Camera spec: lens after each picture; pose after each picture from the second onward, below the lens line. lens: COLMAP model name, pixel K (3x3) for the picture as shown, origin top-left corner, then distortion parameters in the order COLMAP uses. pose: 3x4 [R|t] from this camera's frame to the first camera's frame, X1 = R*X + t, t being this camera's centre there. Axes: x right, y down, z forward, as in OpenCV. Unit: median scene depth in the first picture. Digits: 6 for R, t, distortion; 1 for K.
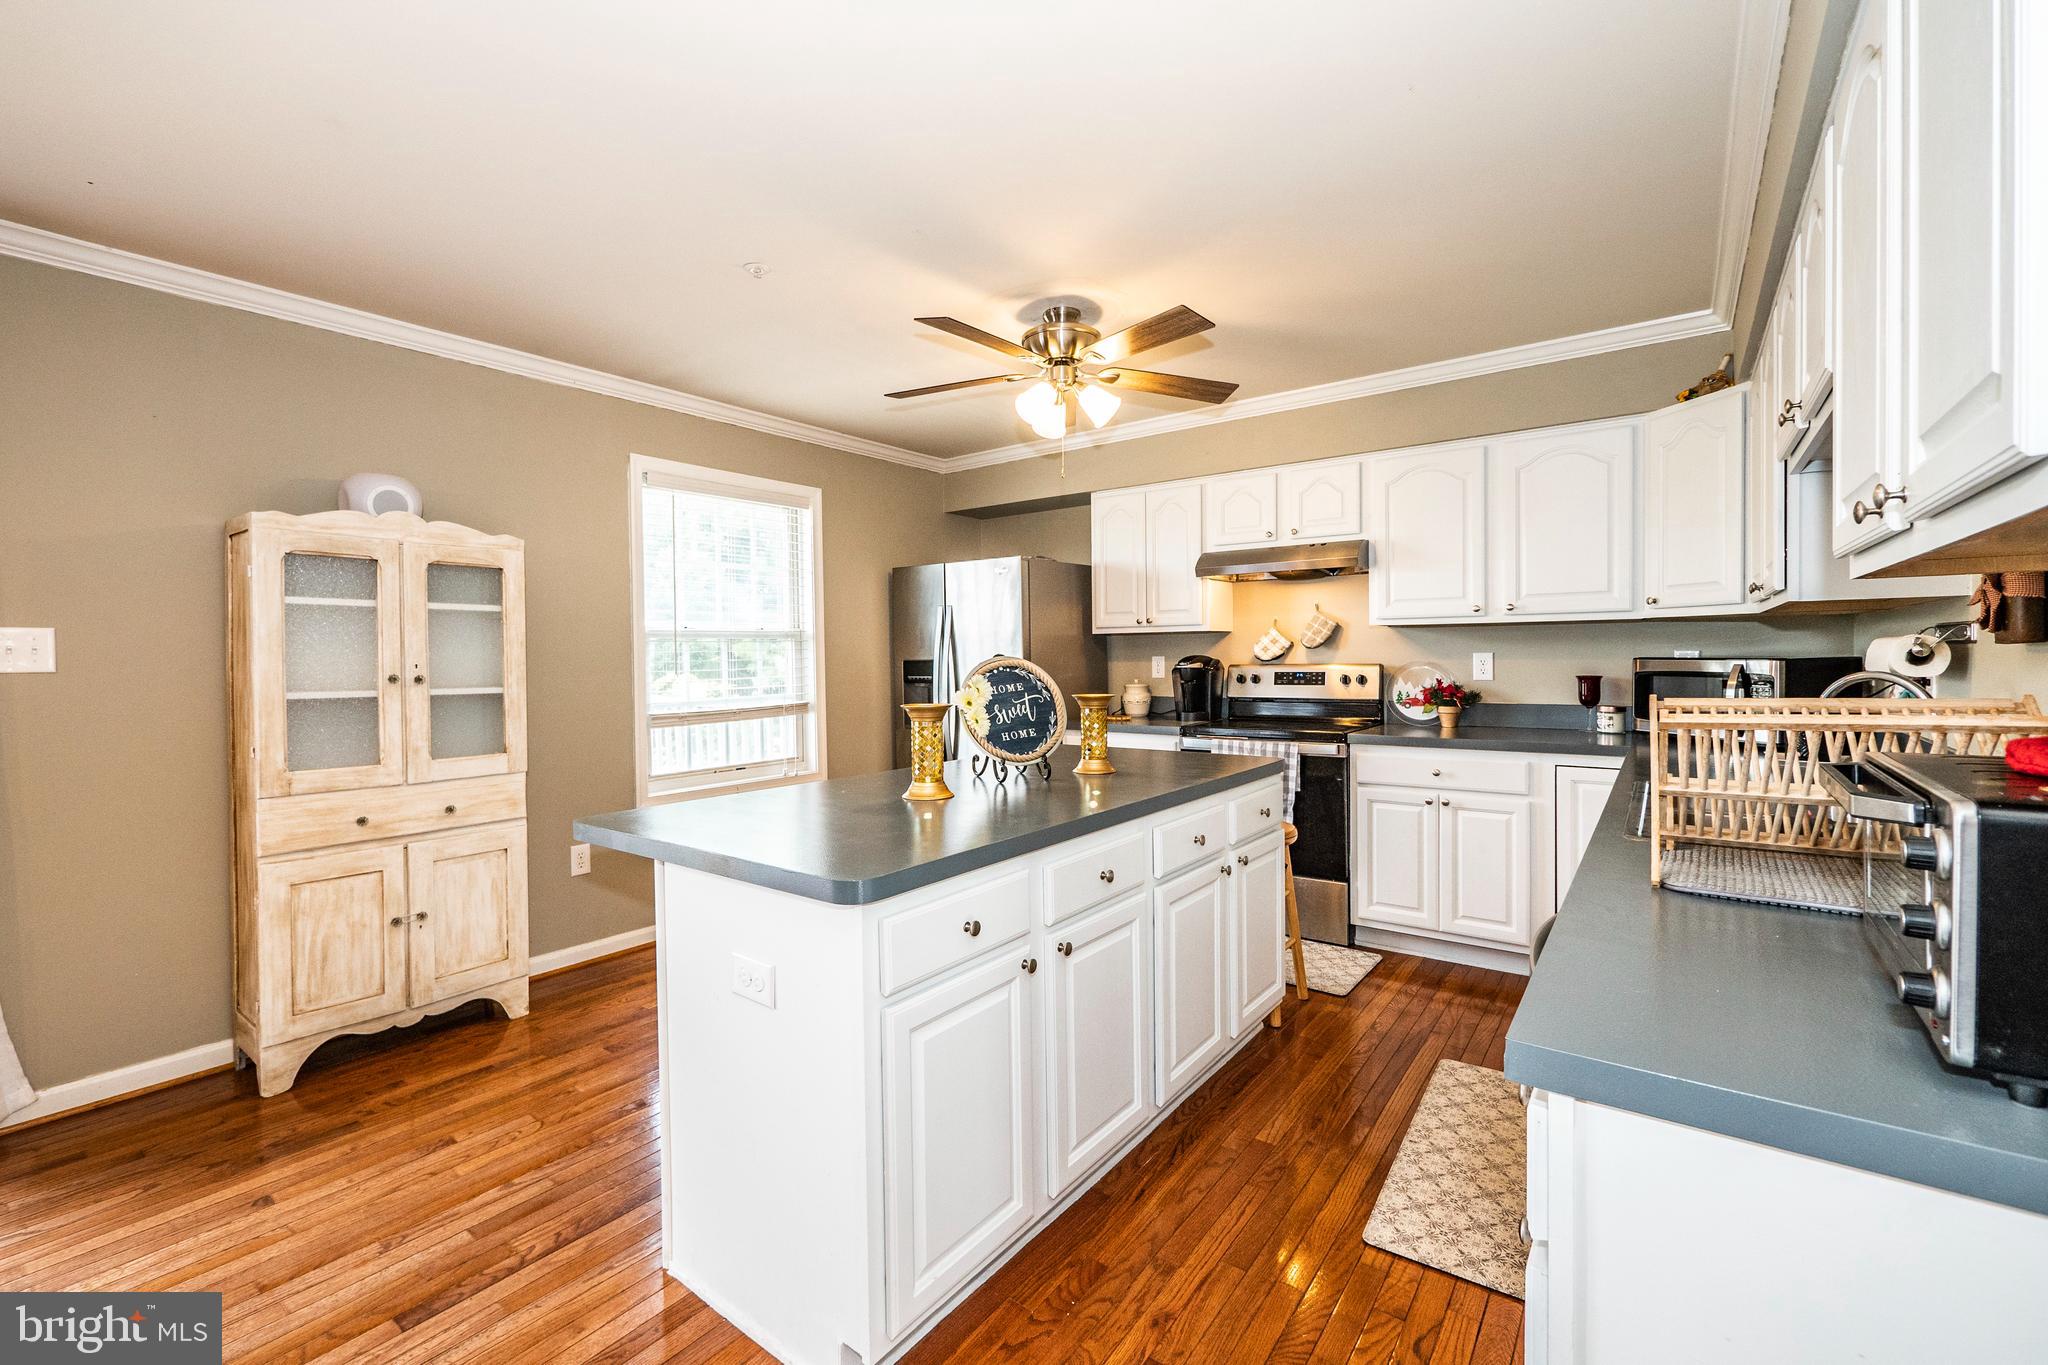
lens RADIAL K [[862.6, 0, 1013.0], [0, 862.6, 669.8], [0, 0, 1]] dist [-0.006004, 0.000068]
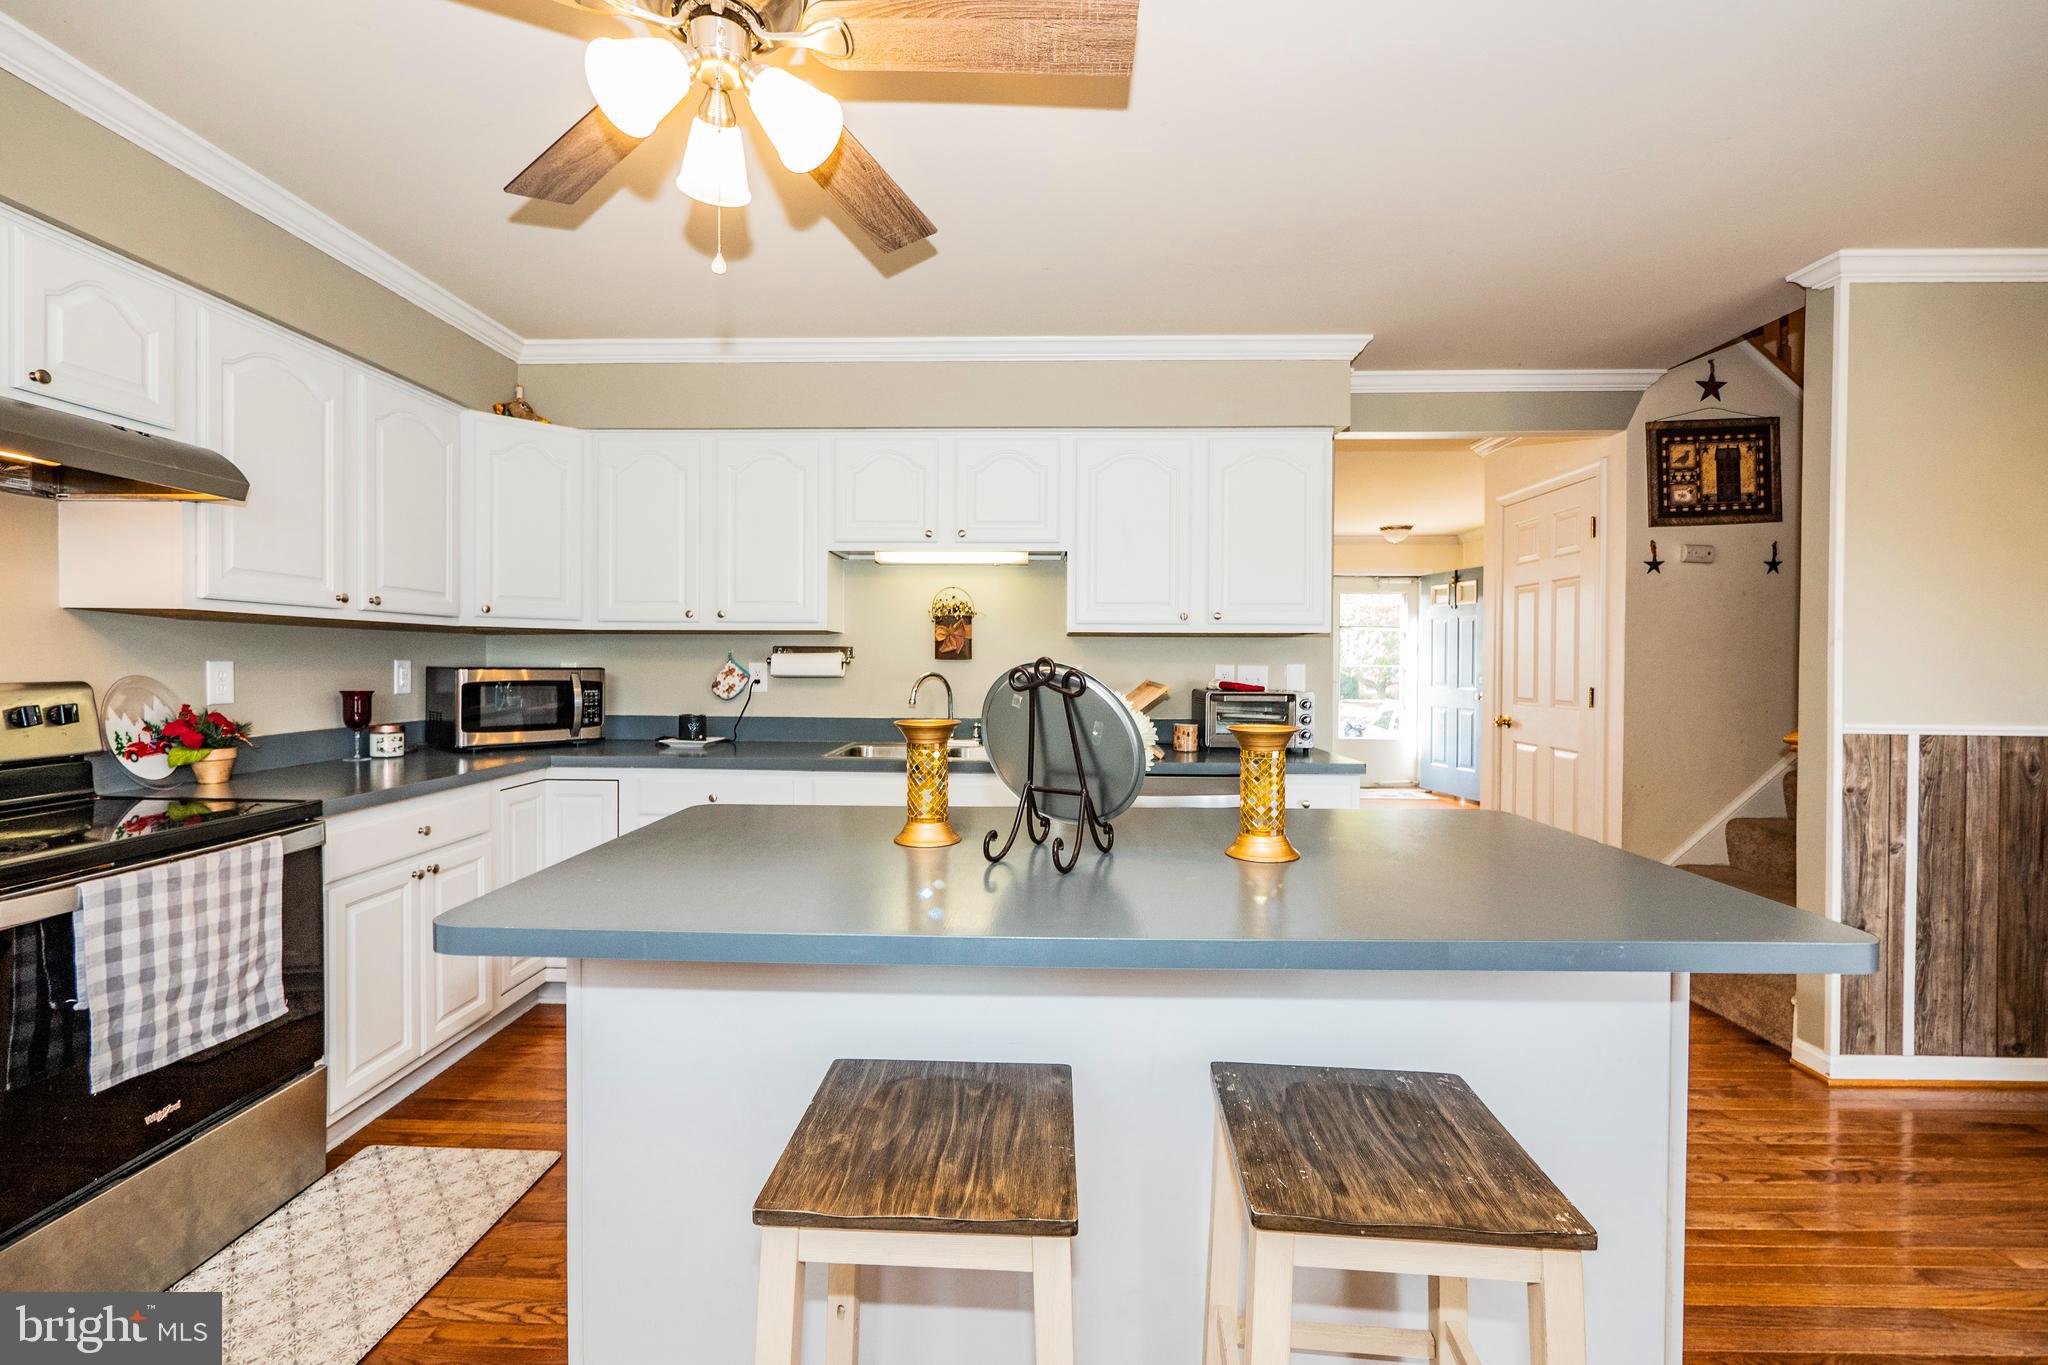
lens RADIAL K [[862.6, 0, 1013.0], [0, 862.6, 669.8], [0, 0, 1]] dist [-0.006004, 0.000068]
pose [[-0.584615, 0.000133, 0.811311, -0.328162], [0.018139, 0.999752, 0.012907, -0.011480], [-0.811108, 0.022262, -0.584473, 0.912016]]
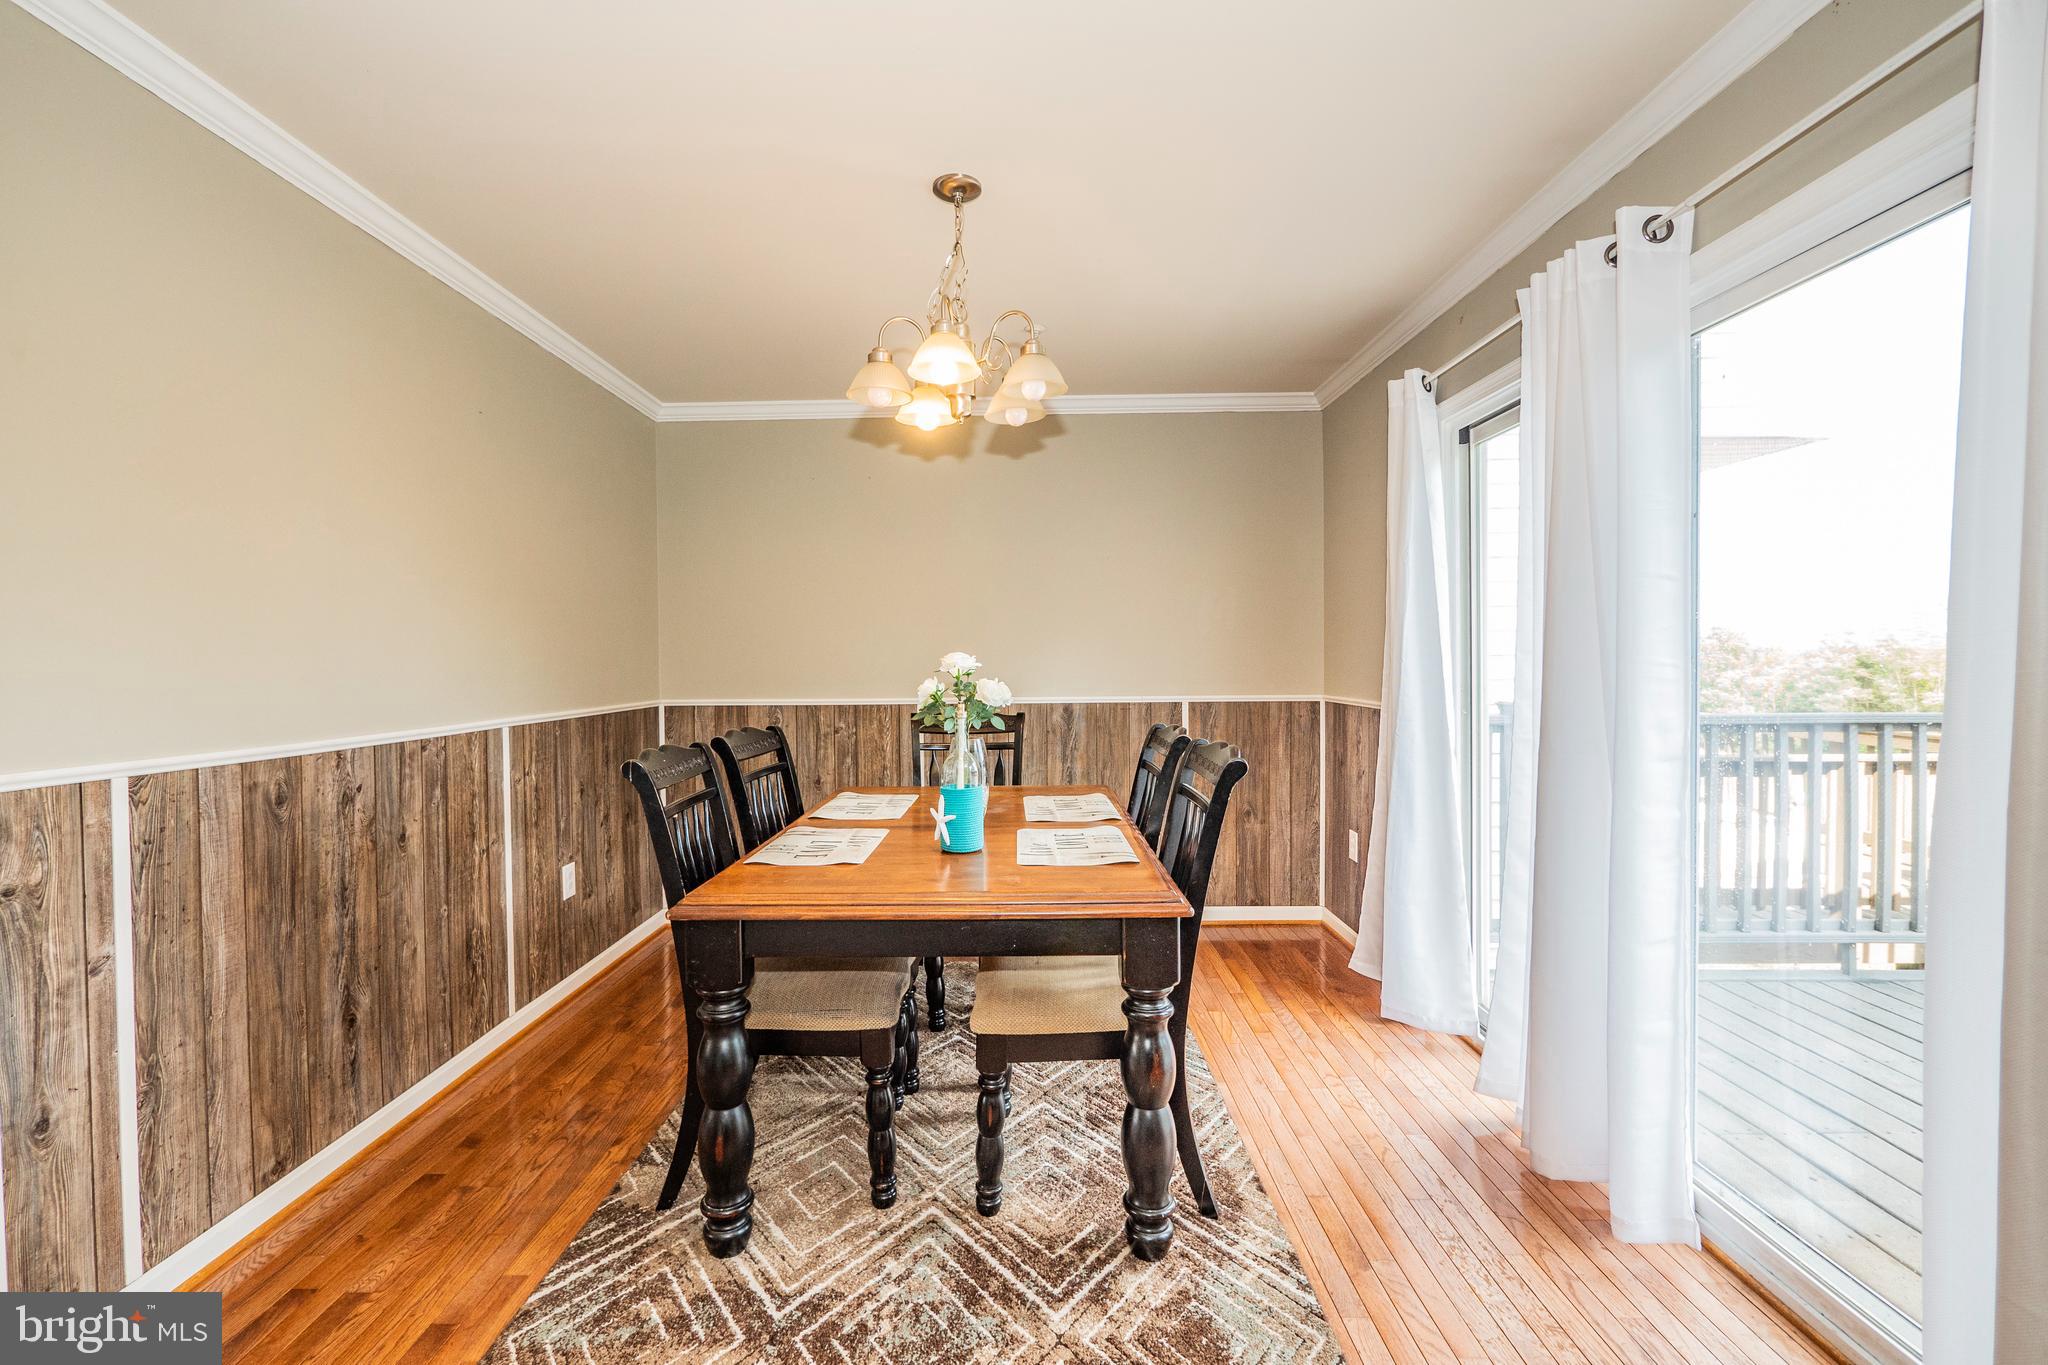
lens RADIAL K [[862.6, 0, 1013.0], [0, 862.6, 669.8], [0, 0, 1]] dist [-0.006004, 0.000068]
pose [[-0.798310, 0.025796, -0.601695, -0.295458], [0.004776, 0.999322, 0.036507, -0.006117], [0.602228, 0.026270, -0.797891, 0.553888]]
